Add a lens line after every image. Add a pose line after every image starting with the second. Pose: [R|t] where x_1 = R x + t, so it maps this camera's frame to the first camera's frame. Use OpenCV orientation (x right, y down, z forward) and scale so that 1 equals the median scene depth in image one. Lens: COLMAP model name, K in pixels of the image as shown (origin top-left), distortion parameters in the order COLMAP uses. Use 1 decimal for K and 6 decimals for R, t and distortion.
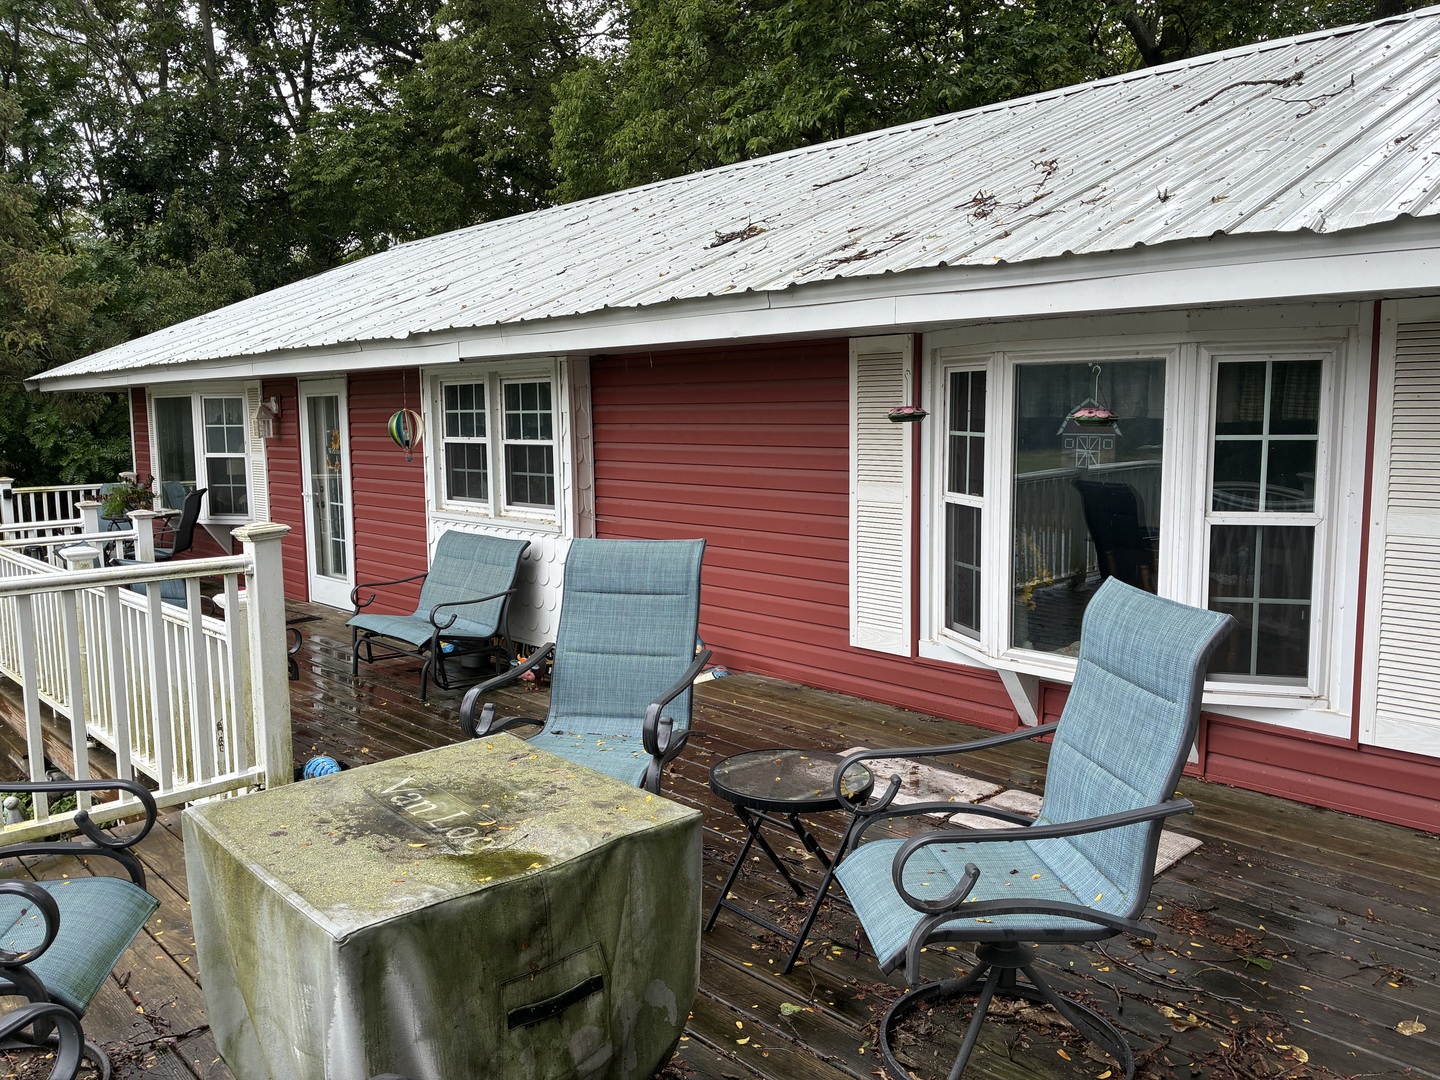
lens RADIAL K [[1107.5, 0, 720.0], [0, 1107.5, 540.0], [0, 0, 1]] dist [-0.001385, -0.002366]
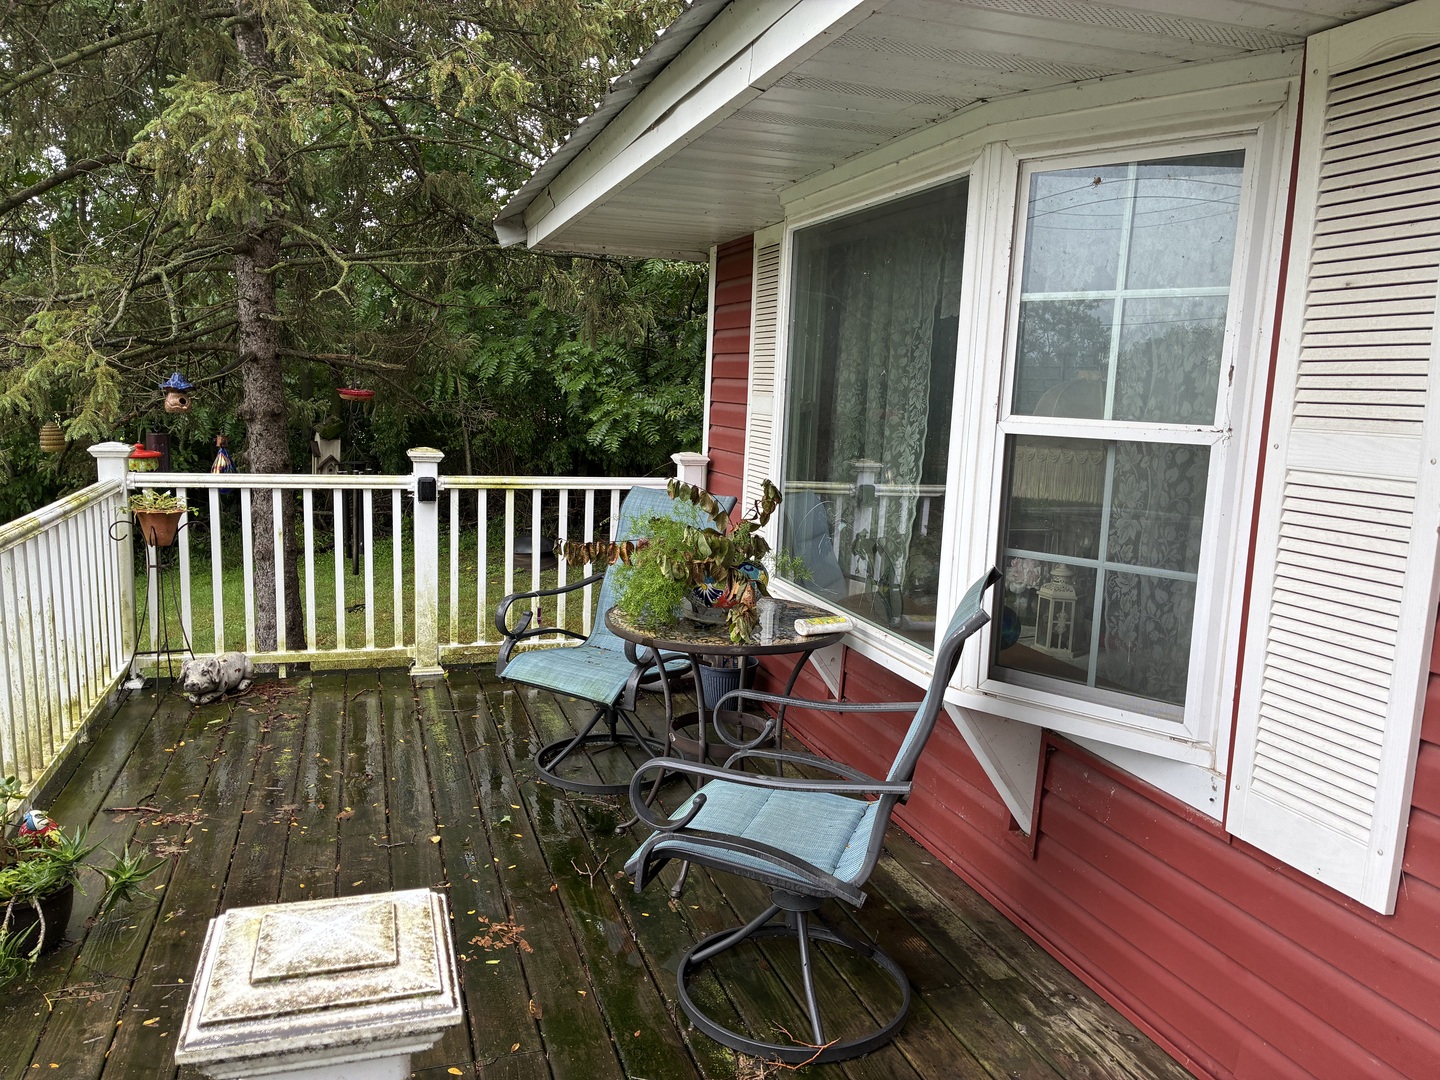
lens RADIAL K [[1081.2, 0, 720.0], [0, 1081.2, 540.0], [0, 0, 1]] dist [0.001387, 0.000102]
pose [[0.899799, 0.107023, -0.422975, -0.252417], [-0.095971, 0.994254, 0.047411, -0.035336], [0.425618, -0.002067, 0.904900, 0.460171]]
